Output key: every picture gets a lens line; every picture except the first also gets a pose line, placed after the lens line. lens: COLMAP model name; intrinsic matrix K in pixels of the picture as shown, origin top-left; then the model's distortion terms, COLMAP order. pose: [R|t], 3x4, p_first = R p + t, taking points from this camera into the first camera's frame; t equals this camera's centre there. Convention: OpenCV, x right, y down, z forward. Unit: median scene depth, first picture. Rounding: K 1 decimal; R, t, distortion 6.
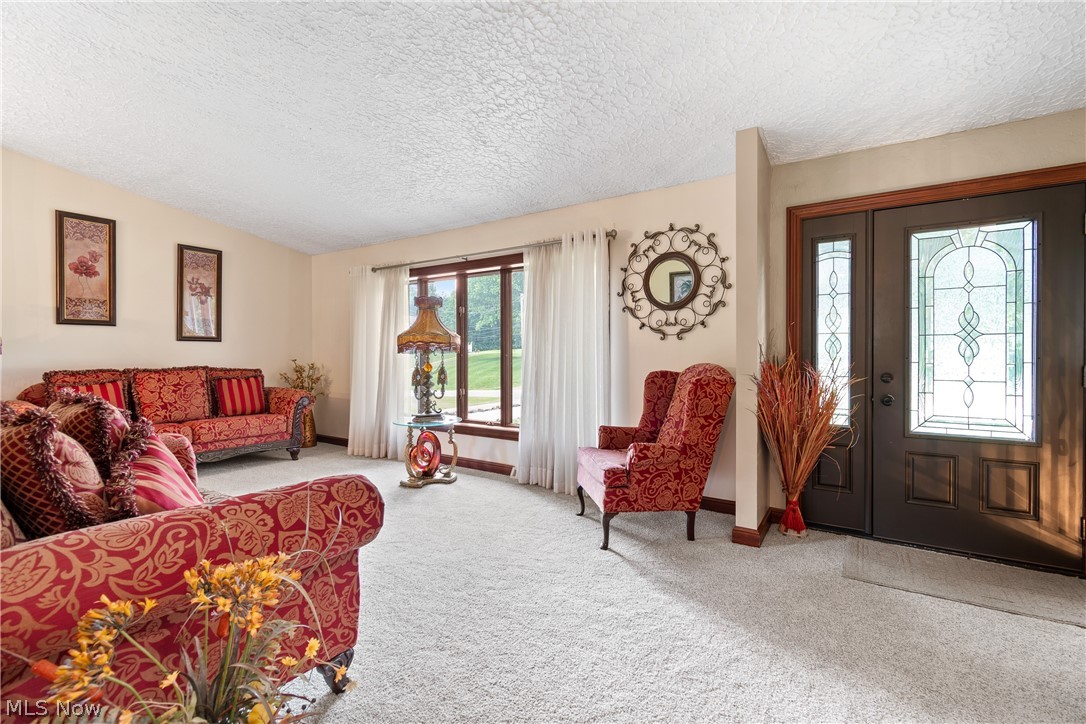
lens RADIAL K [[482.9, 0, 557.8], [0, 482.9, 356.1], [0, 0, 1]] dist [0.003041, -0.002347]
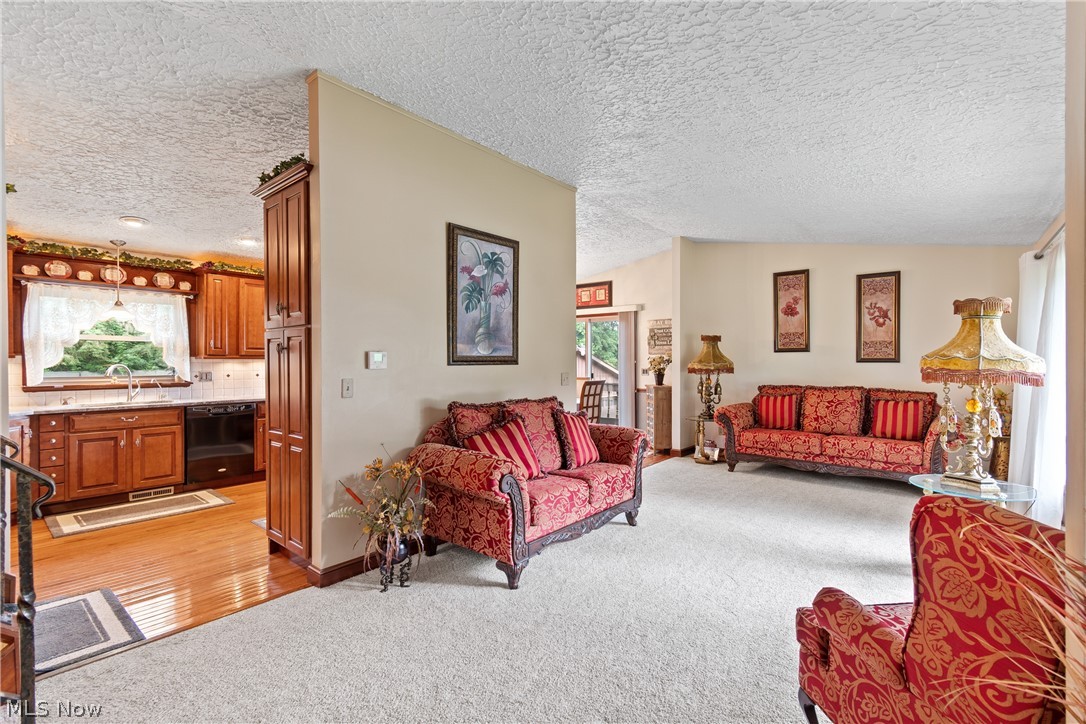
lens RADIAL K [[482.9, 0, 557.7], [0, 482.9, 362.1], [0, 0, 1]] dist [0.003041, -0.002347]
pose [[-0.107955, 0.001115, -0.994155, 0.455077], [-0.006466, 0.999977, 0.001824, -0.035162], [0.994135, 0.006626, -0.107946, 0.509551]]
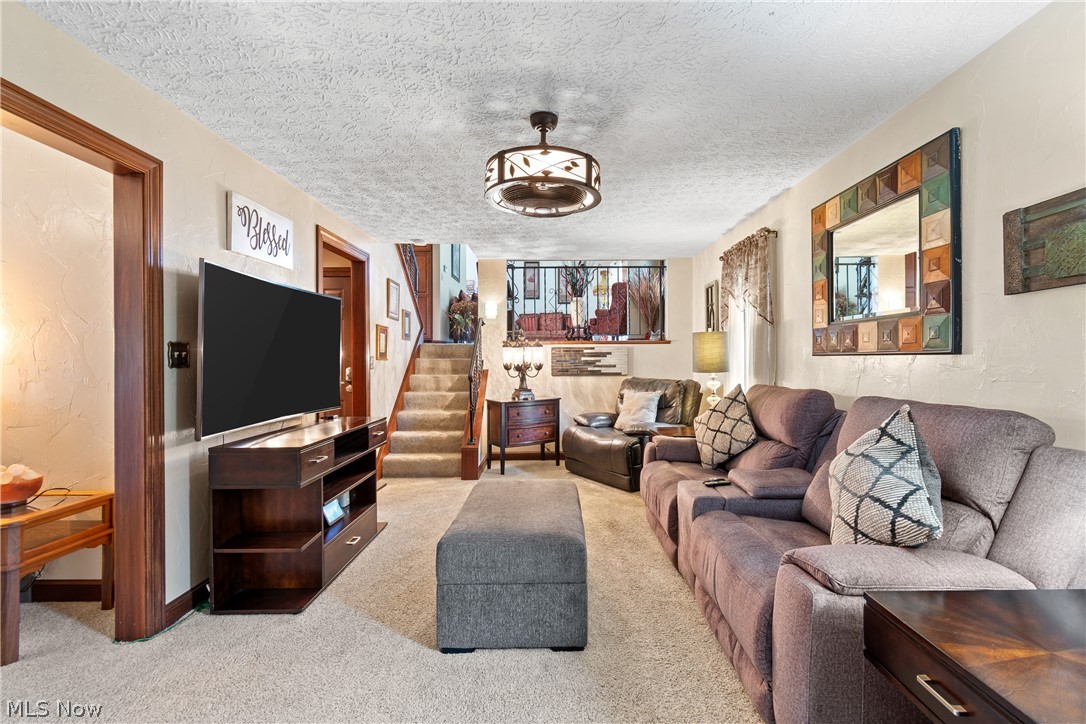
lens RADIAL K [[482.9, 0, 552.7], [0, 482.9, 359.2], [0, 0, 1]] dist [0.003041, -0.002347]
pose [[0.546423, -0.005824, -0.837489, 1.563346], [0.000852, 0.999979, -0.006397, 0.323543], [0.837509, 0.002782, 0.546417, -0.492761]]
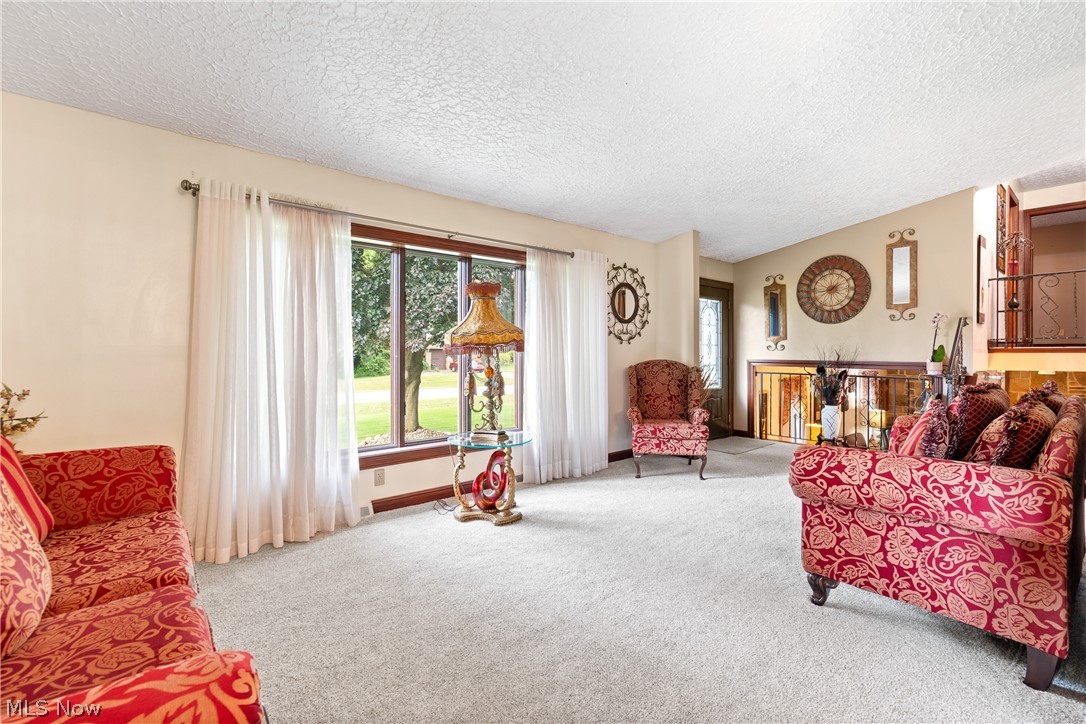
lens RADIAL K [[482.9, 0, 550.0], [0, 482.9, 352.7], [0, 0, 1]] dist [0.003041, -0.002347]
pose [[0.287430, -0.002841, 0.957798, -1.016886], [0.006617, 0.999978, 0.000980, -0.009030], [-0.957779, 0.006056, 0.287442, 0.678275]]
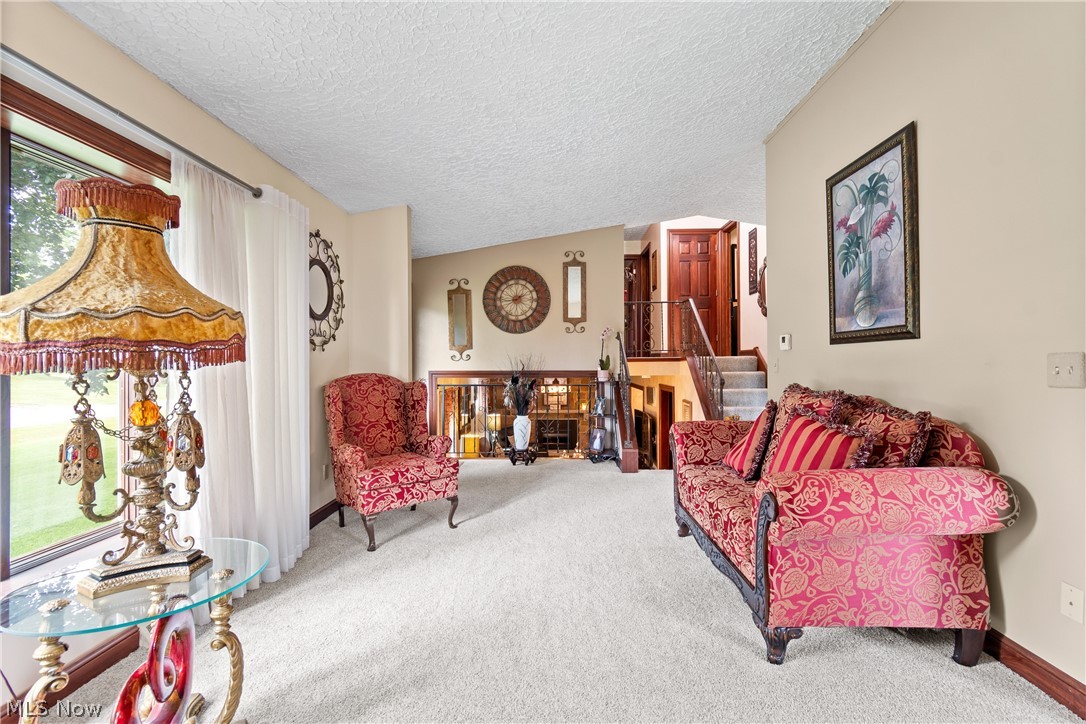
lens RADIAL K [[482.9, 0, 553.7], [0, 482.9, 358.8], [0, 0, 1]] dist [0.003041, -0.002347]
pose [[-0.541439, 0.007323, 0.840708, -0.695405], [0.011459, 0.999933, -0.001329, -0.009901], [-0.840662, 0.008914, -0.541487, 0.953204]]
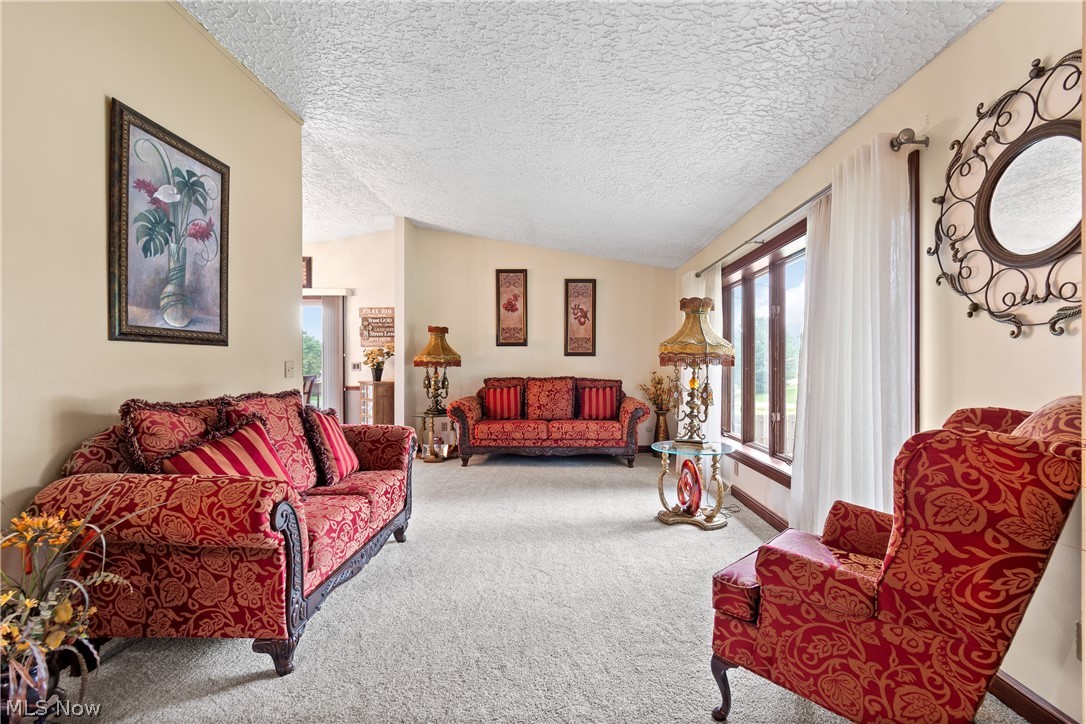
lens RADIAL K [[482.9, 0, 556.1], [0, 482.9, 366.2], [0, 0, 1]] dist [0.003041, -0.002347]
pose [[0.535608, 0.002655, -0.844463, 0.309911], [-0.006937, 0.999975, -0.001255, -0.003761], [0.844438, 0.006530, 0.535613, 0.357031]]
